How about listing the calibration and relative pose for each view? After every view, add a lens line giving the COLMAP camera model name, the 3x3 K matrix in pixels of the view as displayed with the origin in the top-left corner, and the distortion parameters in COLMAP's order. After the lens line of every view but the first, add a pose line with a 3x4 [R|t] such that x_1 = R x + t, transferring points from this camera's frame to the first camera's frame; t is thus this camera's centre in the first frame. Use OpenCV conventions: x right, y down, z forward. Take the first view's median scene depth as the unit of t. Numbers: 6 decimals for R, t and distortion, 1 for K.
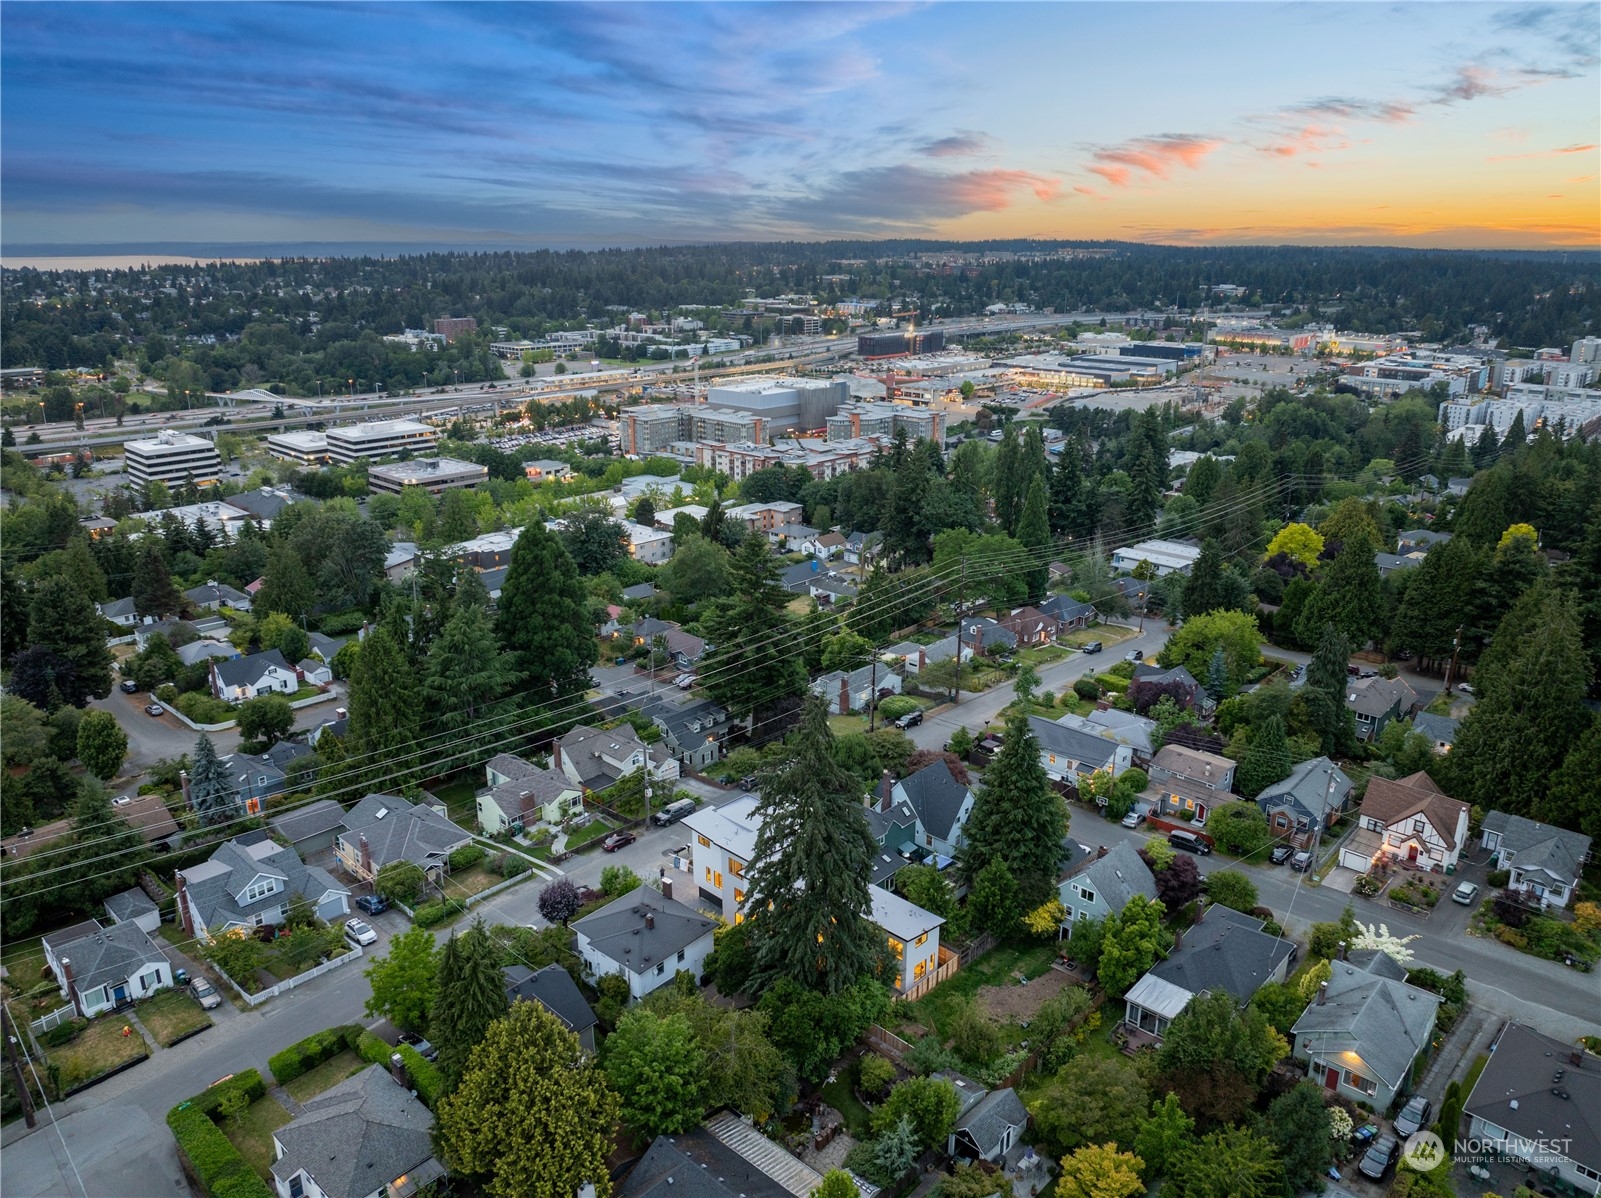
lens RADIAL K [[1129.1, 0, 798.8], [0, 1129.1, 599.3], [0, 0, 1]] dist [-0.053870, 0.018872]
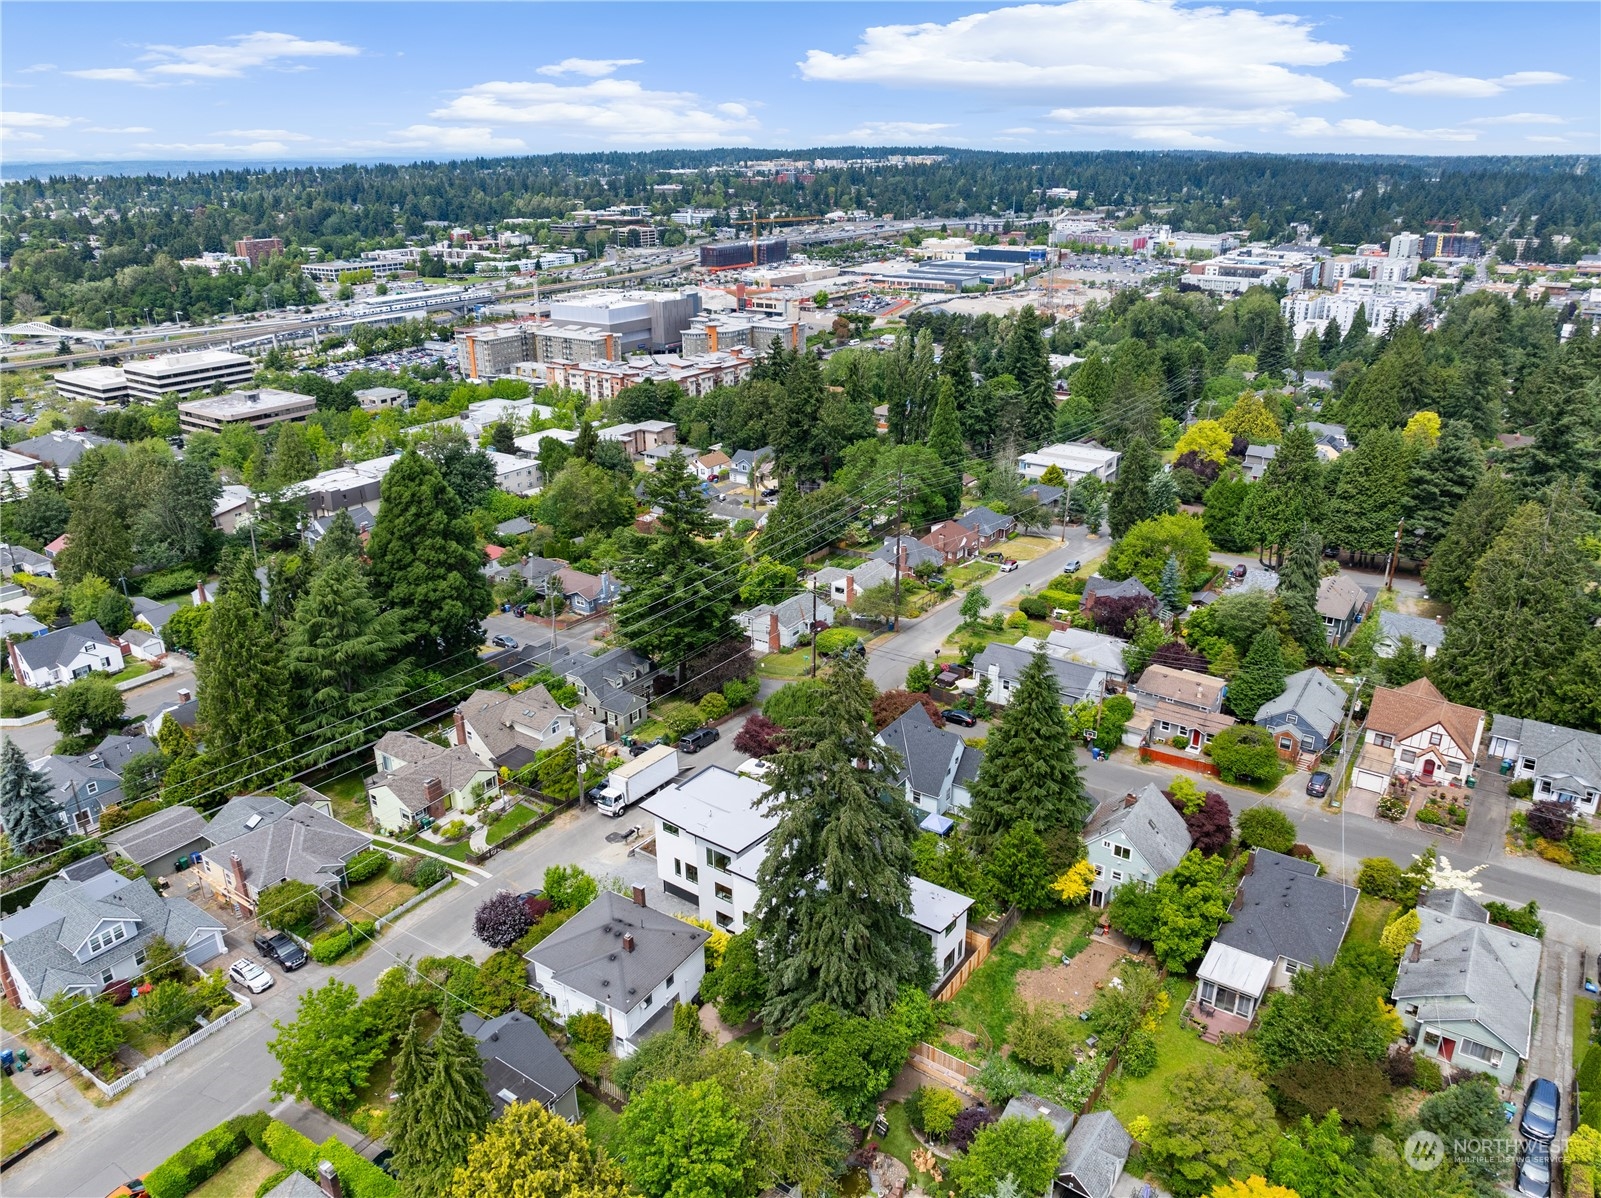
lens RADIAL K [[1129.1, 0, 795.7], [0, 1129.1, 597.0], [0, 0, 1]] dist [-0.053870, 0.018872]
pose [[0.989233, -0.061886, 0.132620, -0.046652], [0.052625, 0.995999, 0.072232, -0.004470], [-0.136559, -0.064475, 0.988531, 0.091532]]
